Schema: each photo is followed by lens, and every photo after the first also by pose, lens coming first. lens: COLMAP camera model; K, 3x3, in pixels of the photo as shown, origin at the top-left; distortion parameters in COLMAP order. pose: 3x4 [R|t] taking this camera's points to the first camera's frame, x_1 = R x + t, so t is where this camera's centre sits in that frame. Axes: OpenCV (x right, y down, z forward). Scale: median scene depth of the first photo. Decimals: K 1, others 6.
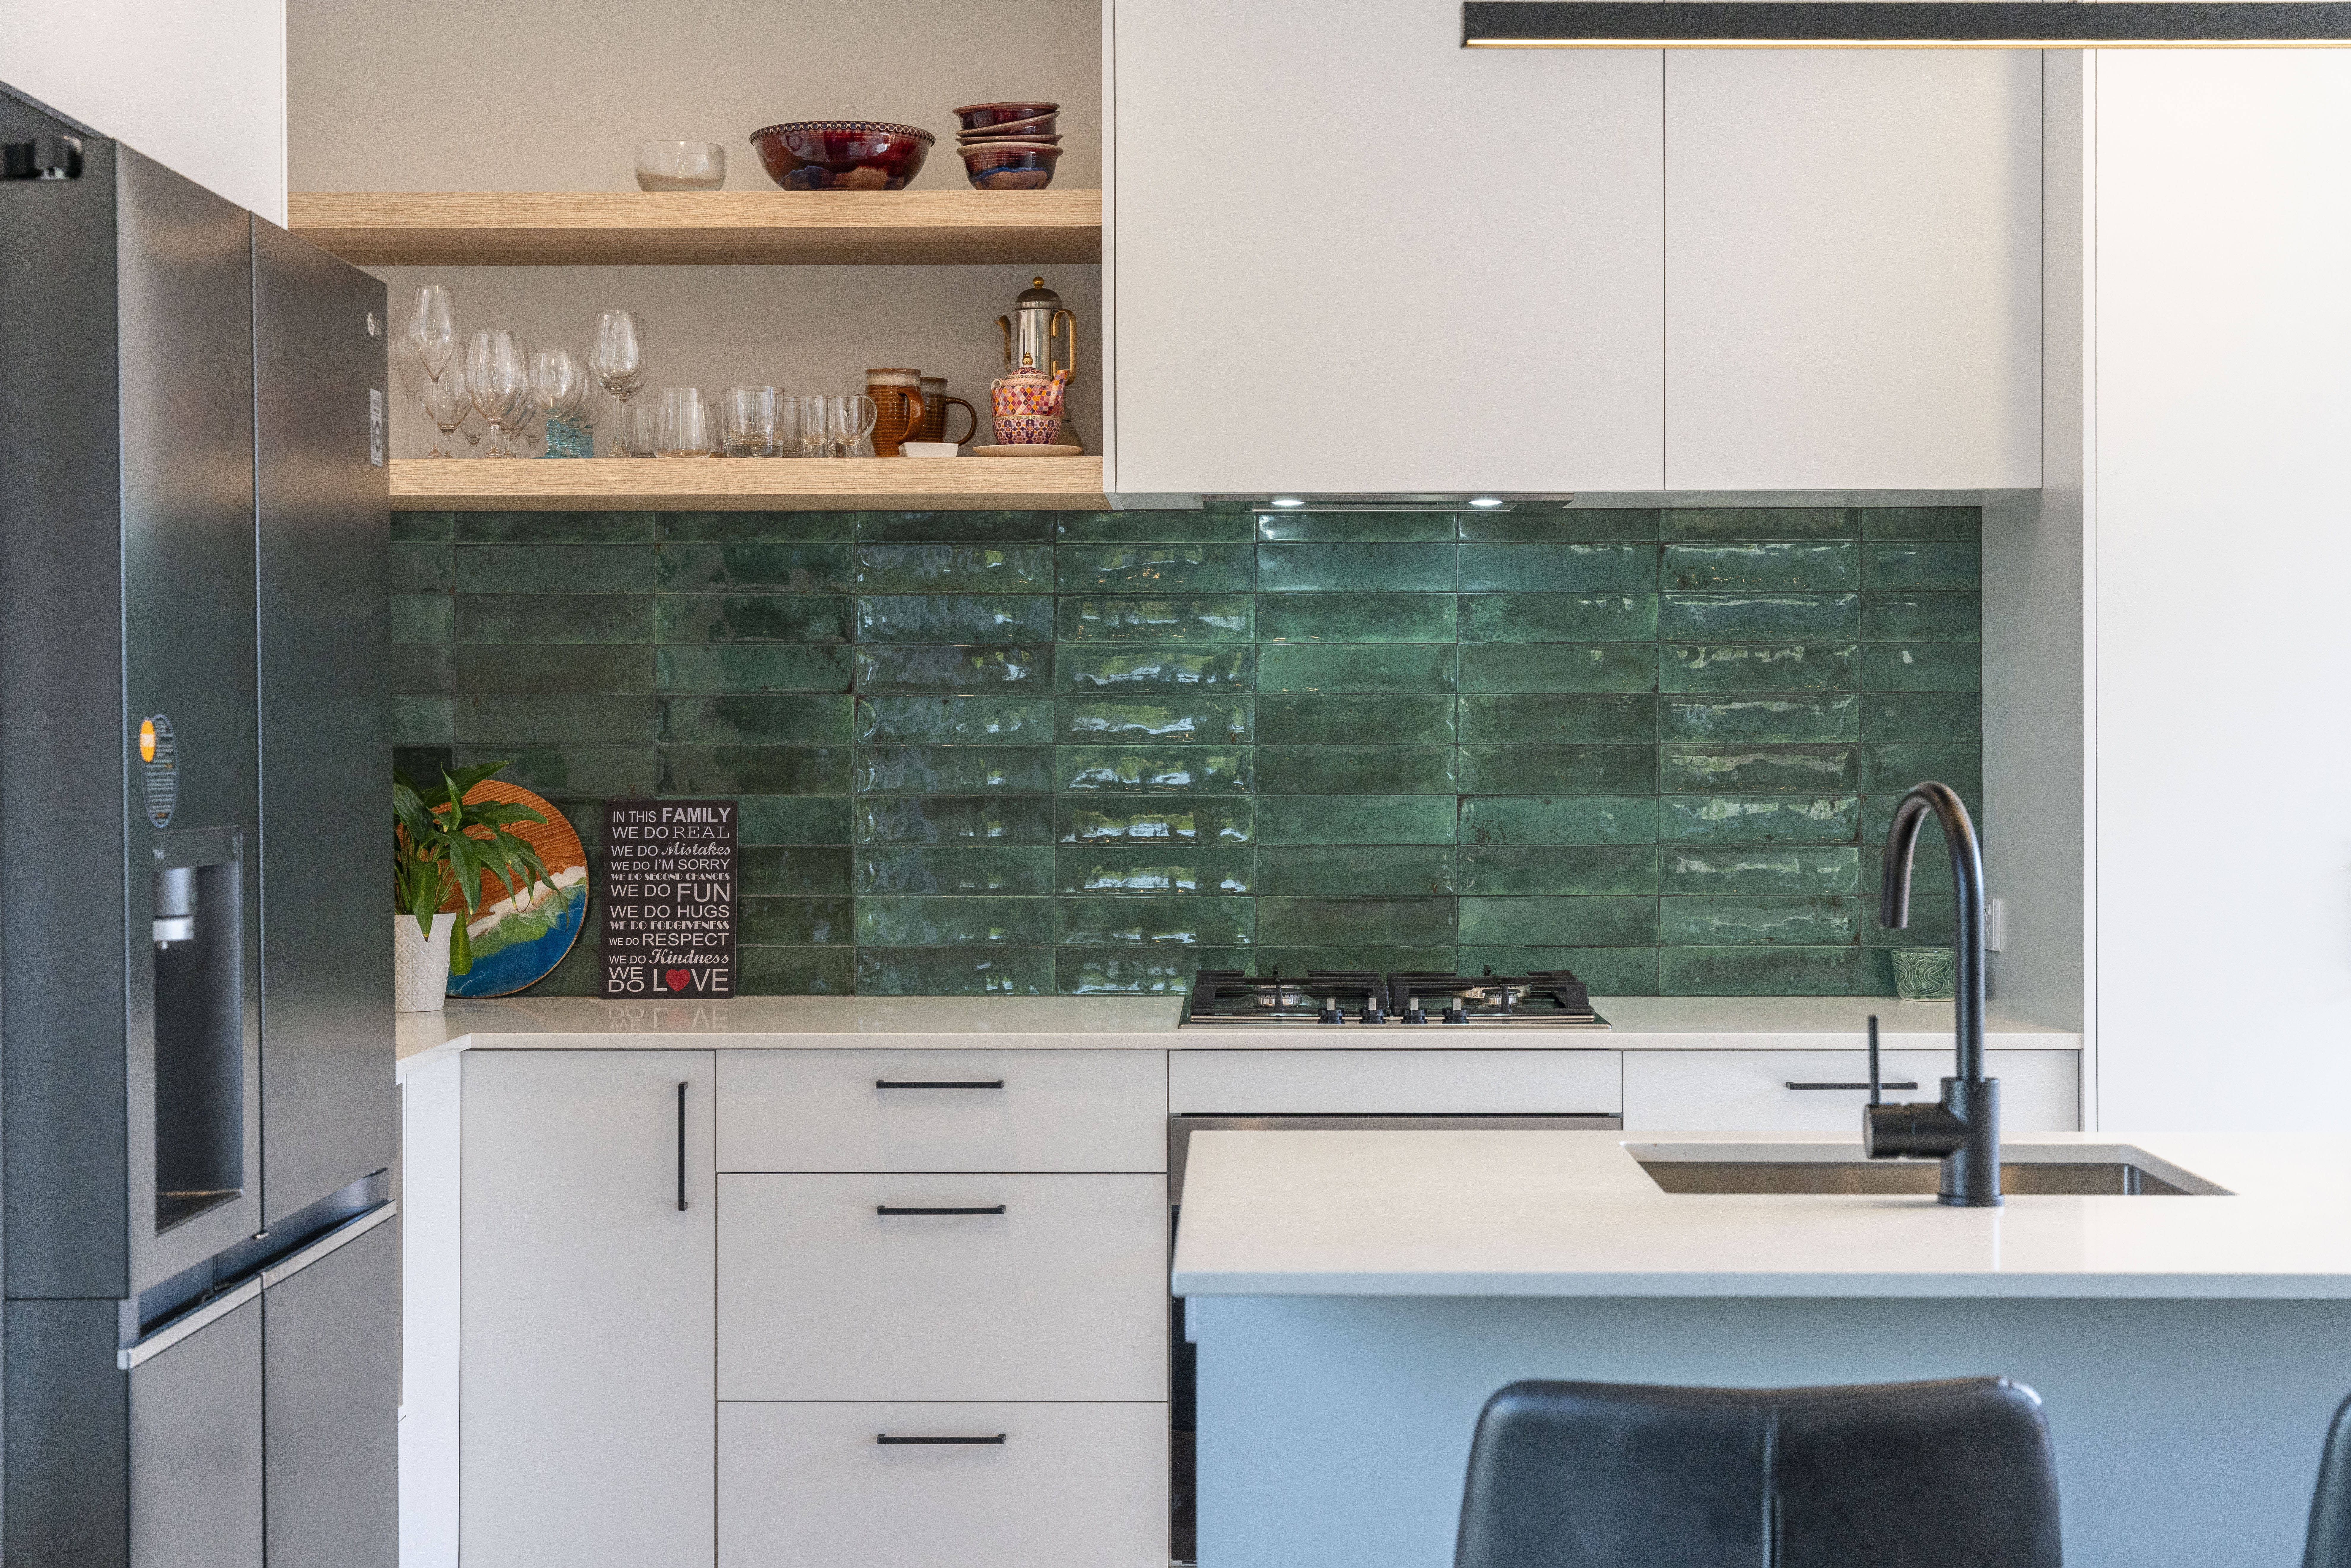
lens RADIAL K [[3528.3, 0, 1157.2], [0, 3528.3, 763.9], [0, 0, 1]] dist [0.026093, 0.000000]
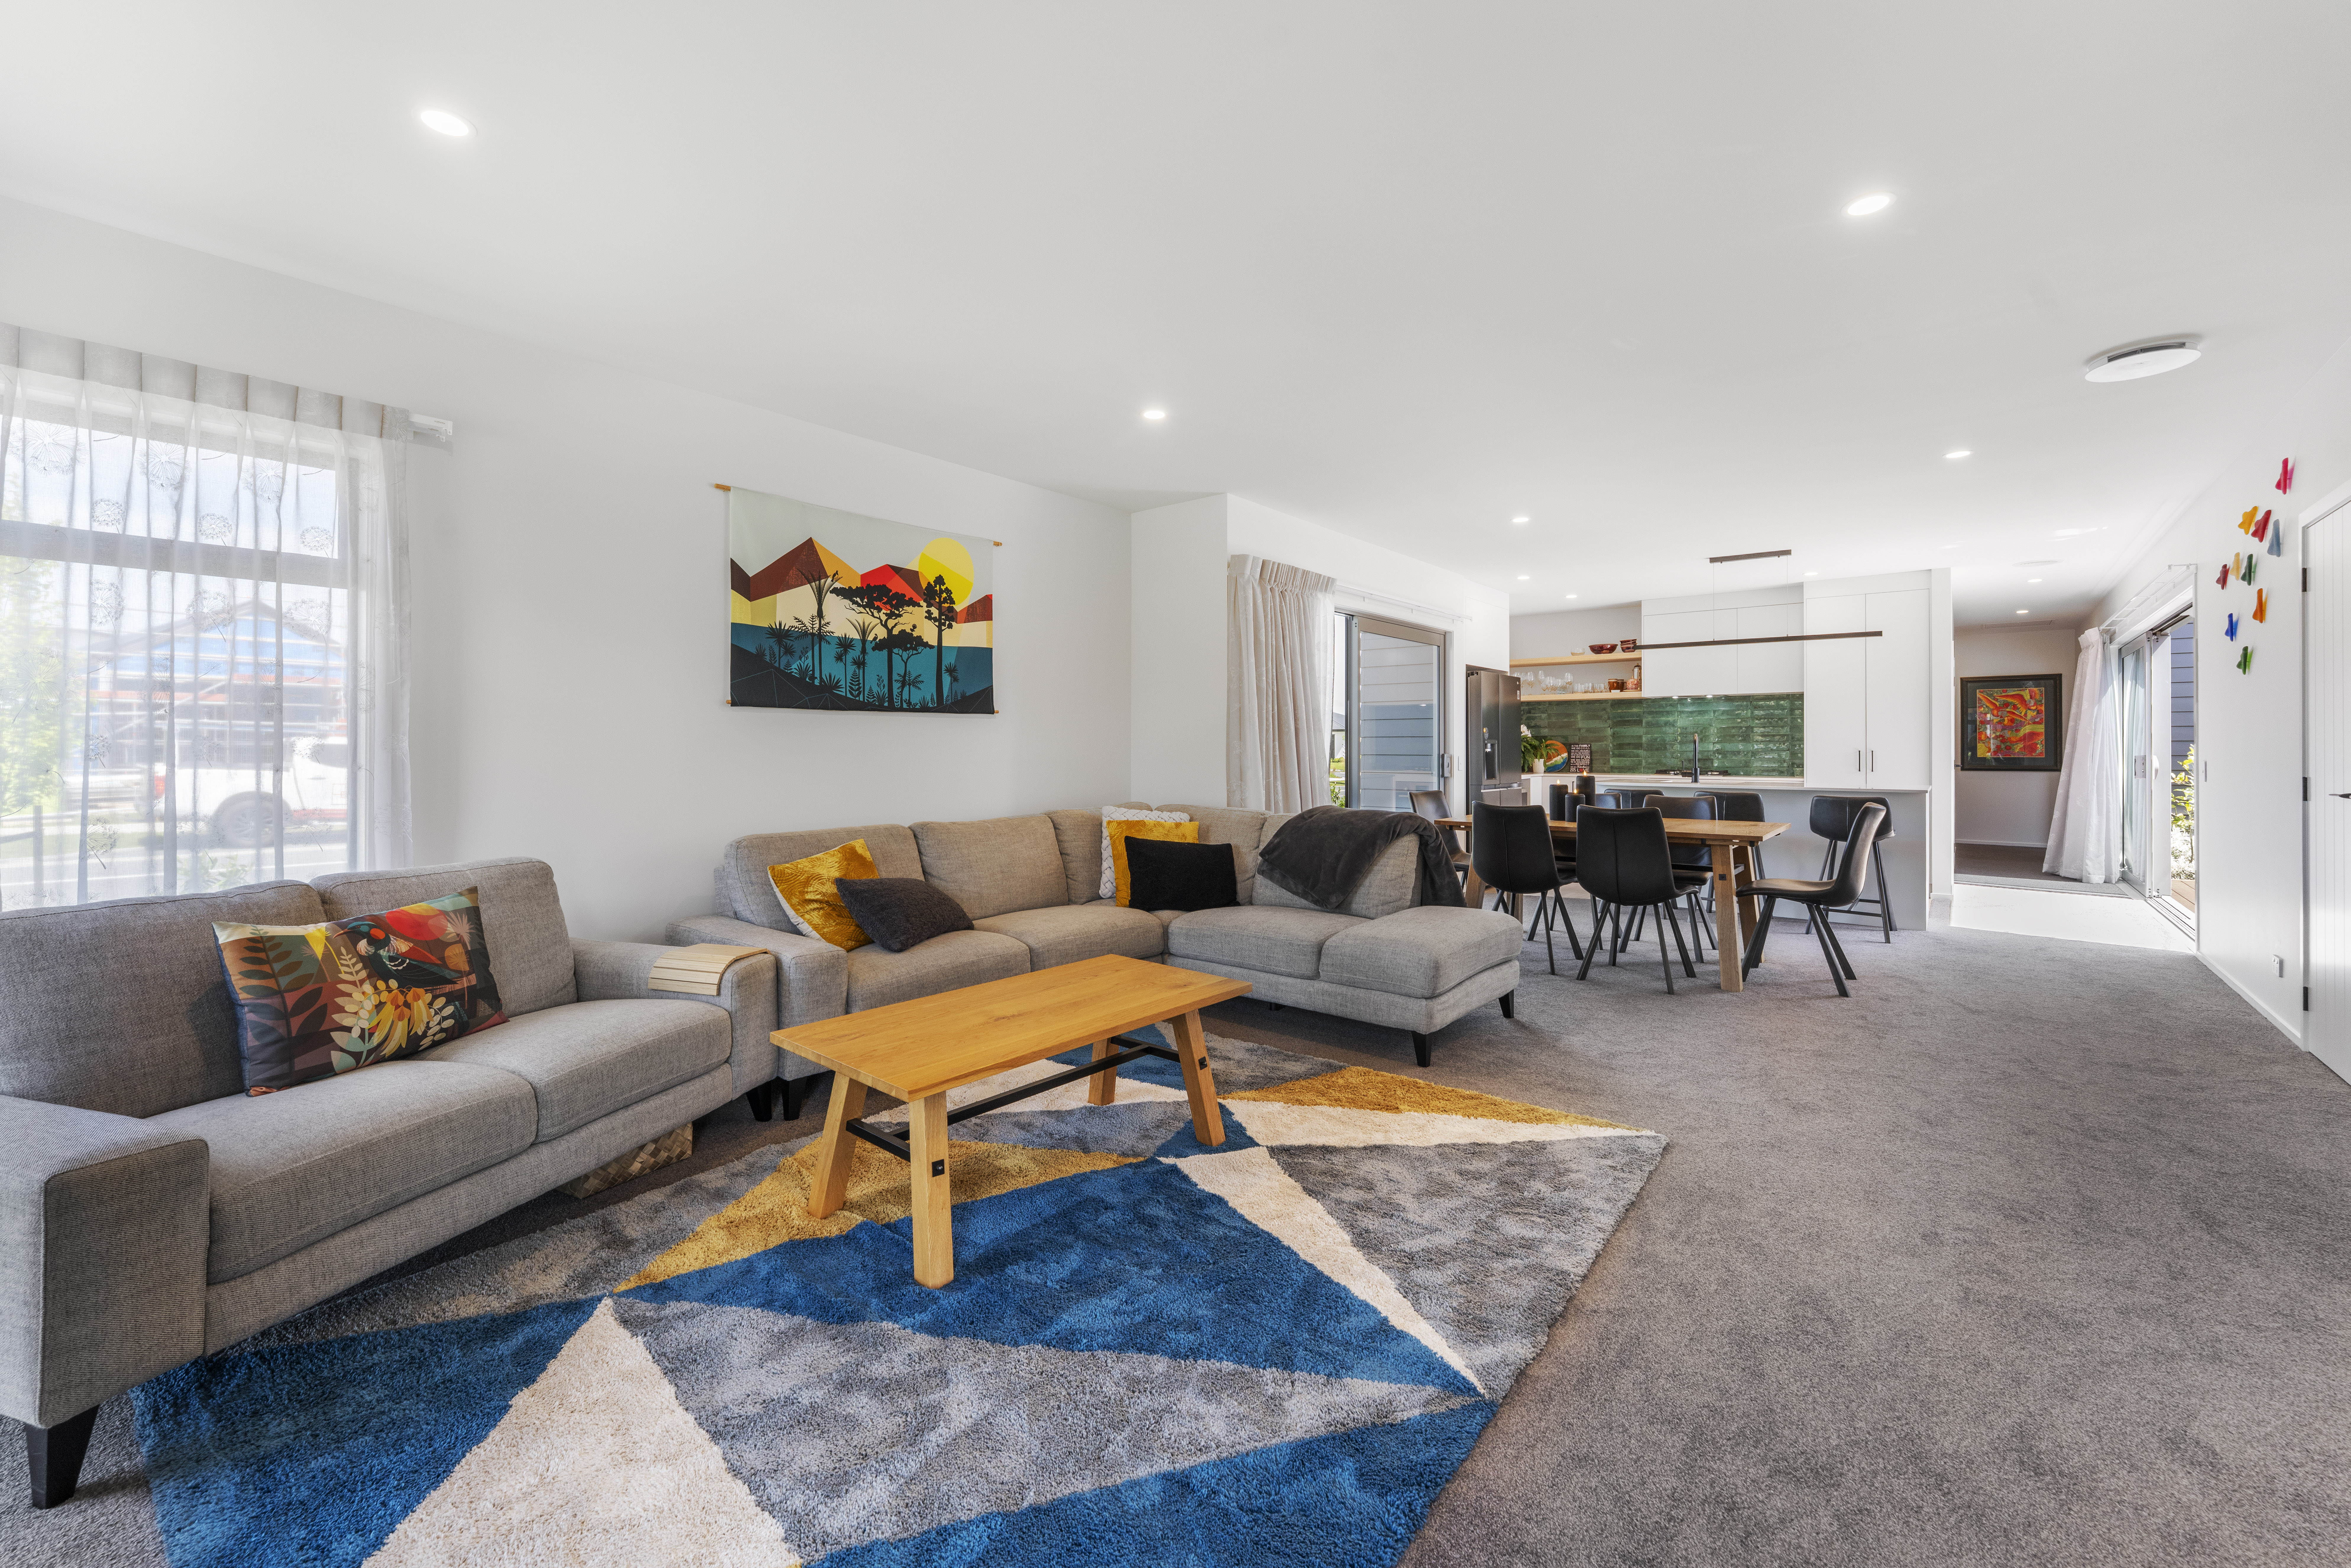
lens RADIAL K [[947.8, 0, 1168.4], [0, 947.8, 745.8], [0, 0, 1]] dist [-0.001362, 0.000028]
pose [[0.780868, 0.001075, -0.624695, 0.395953], [-0.010162, 0.999888, -0.010982, 0.044339], [0.624613, 0.014924, 0.780791, -0.945912]]
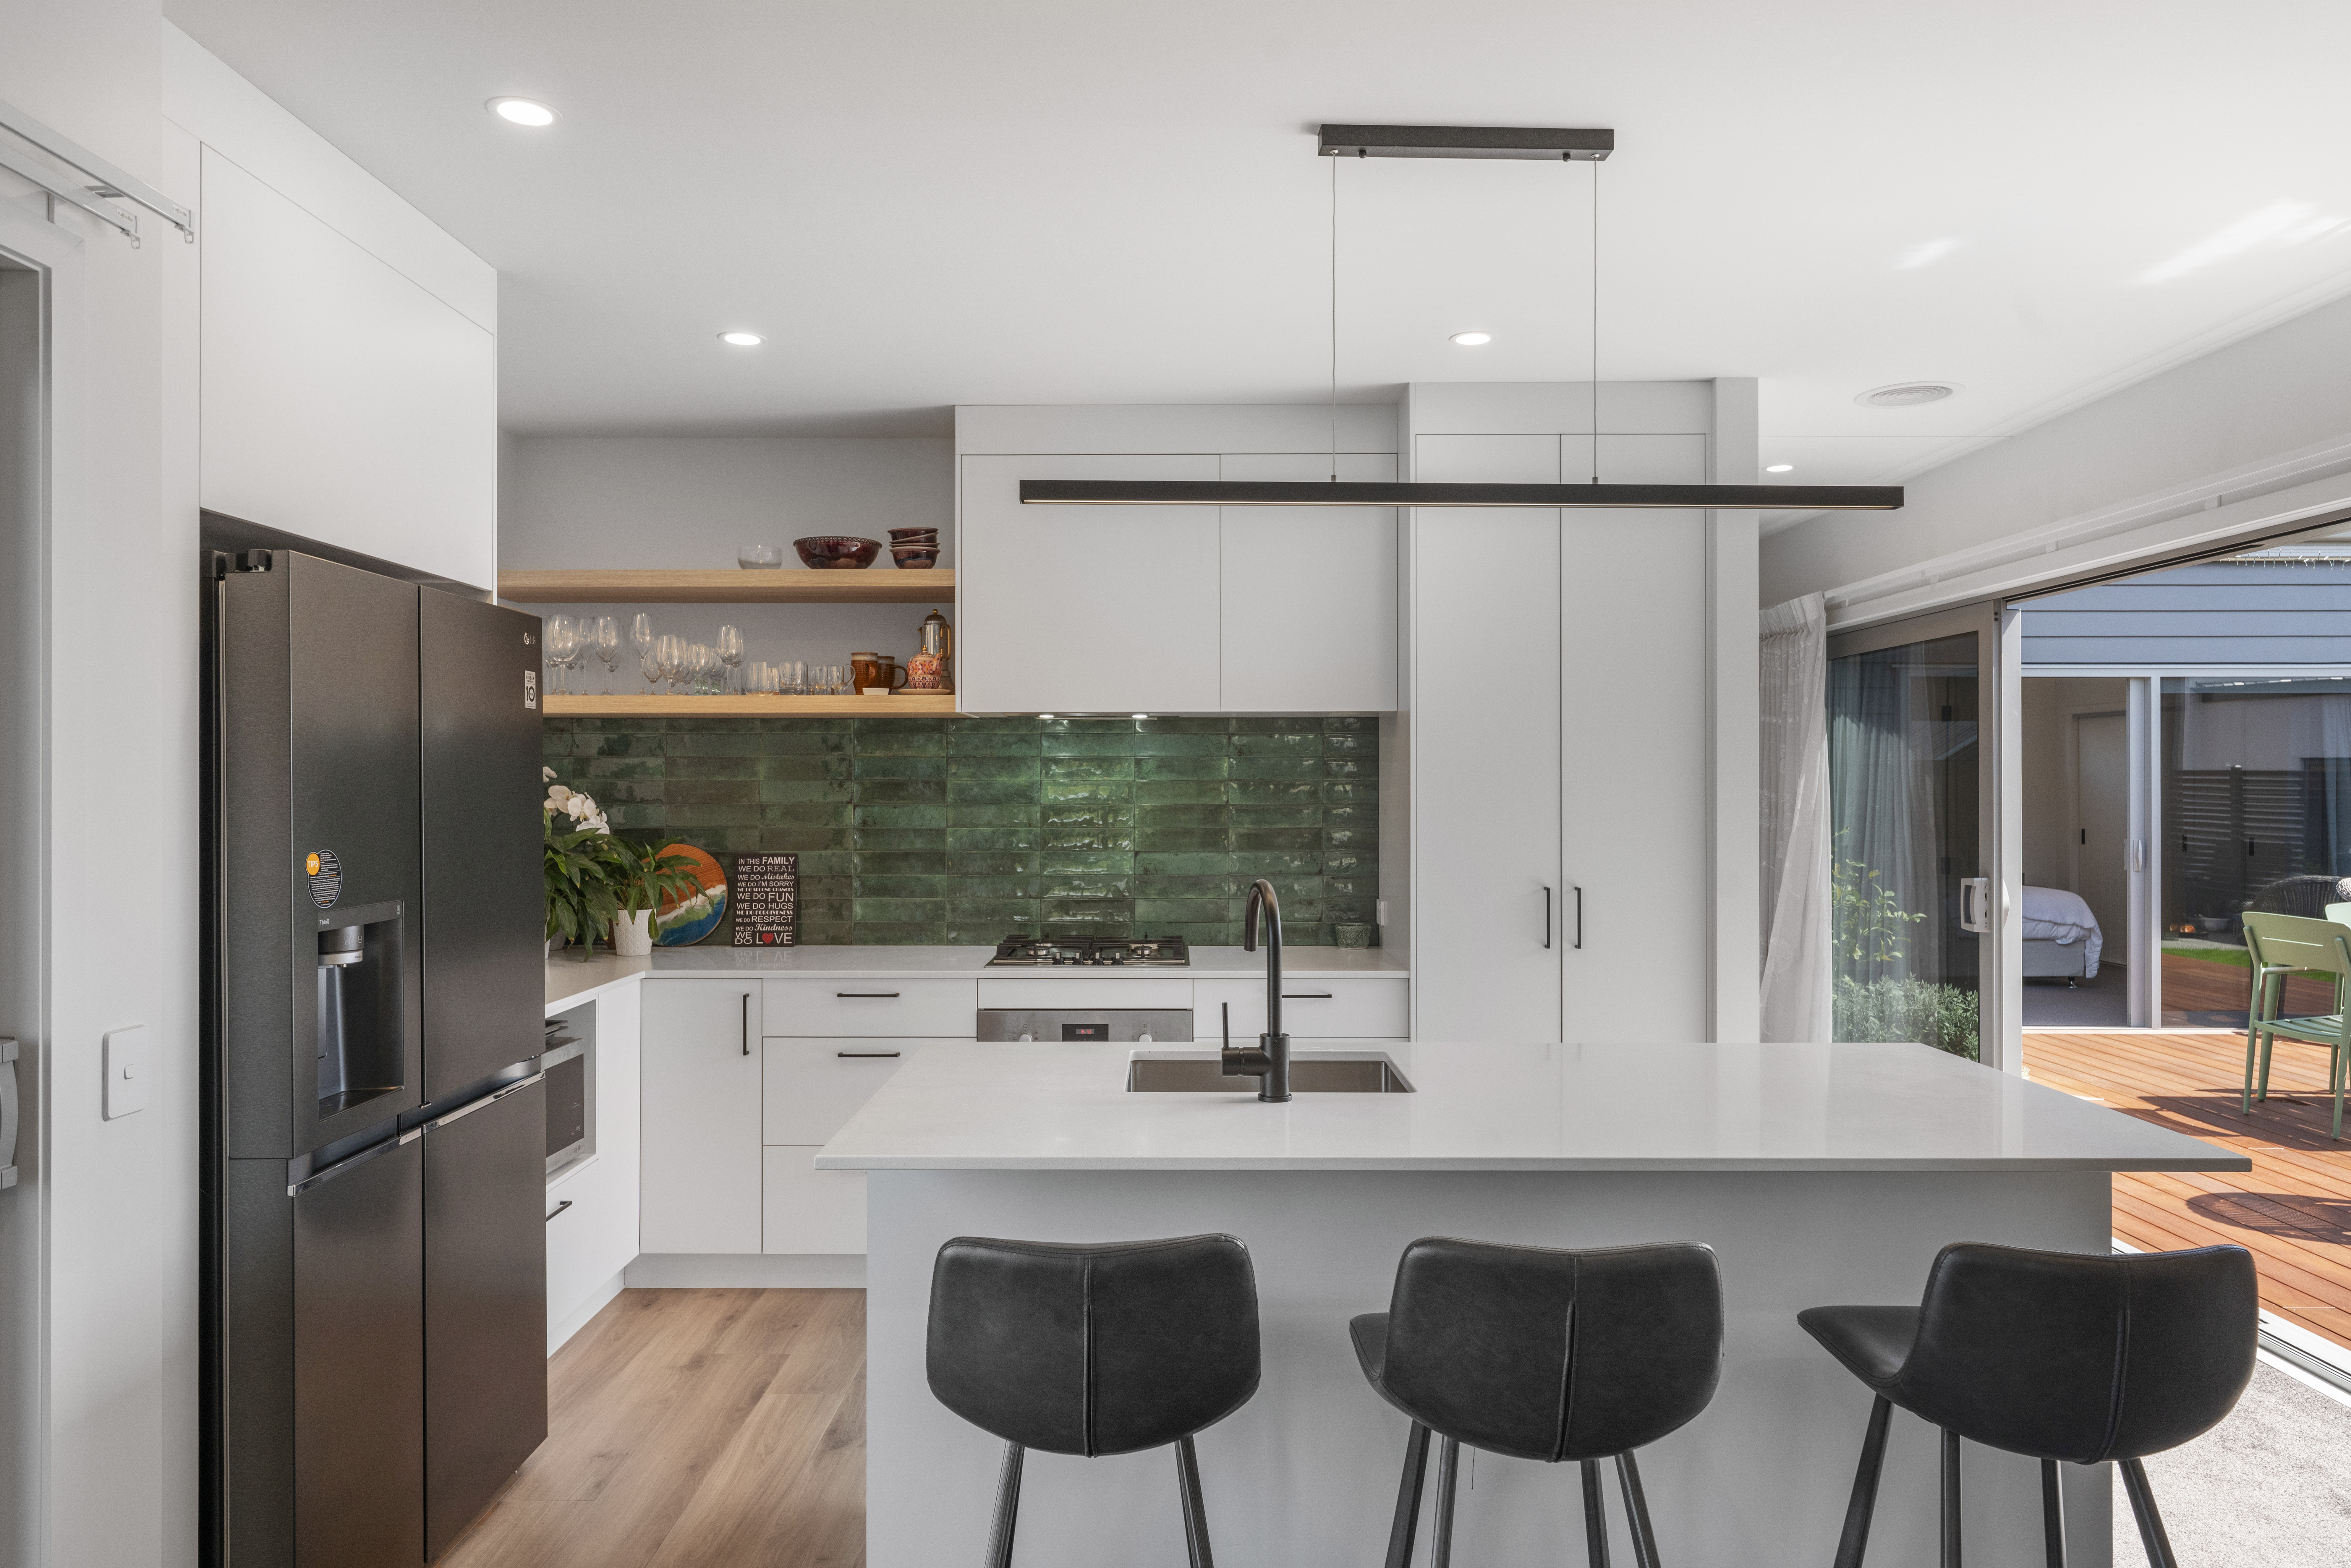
lens RADIAL K [[1474.2, 0, 1169.3], [0, 1474.2, 781.8], [0, 0, 1]] dist [-0.007600, -0.001509]
pose [[0.999797, 0.001443, 0.020120, 0.091900], [-0.001206, 0.999930, -0.011791, -0.023995], [-0.020135, 0.011764, 0.999728, 0.111238]]
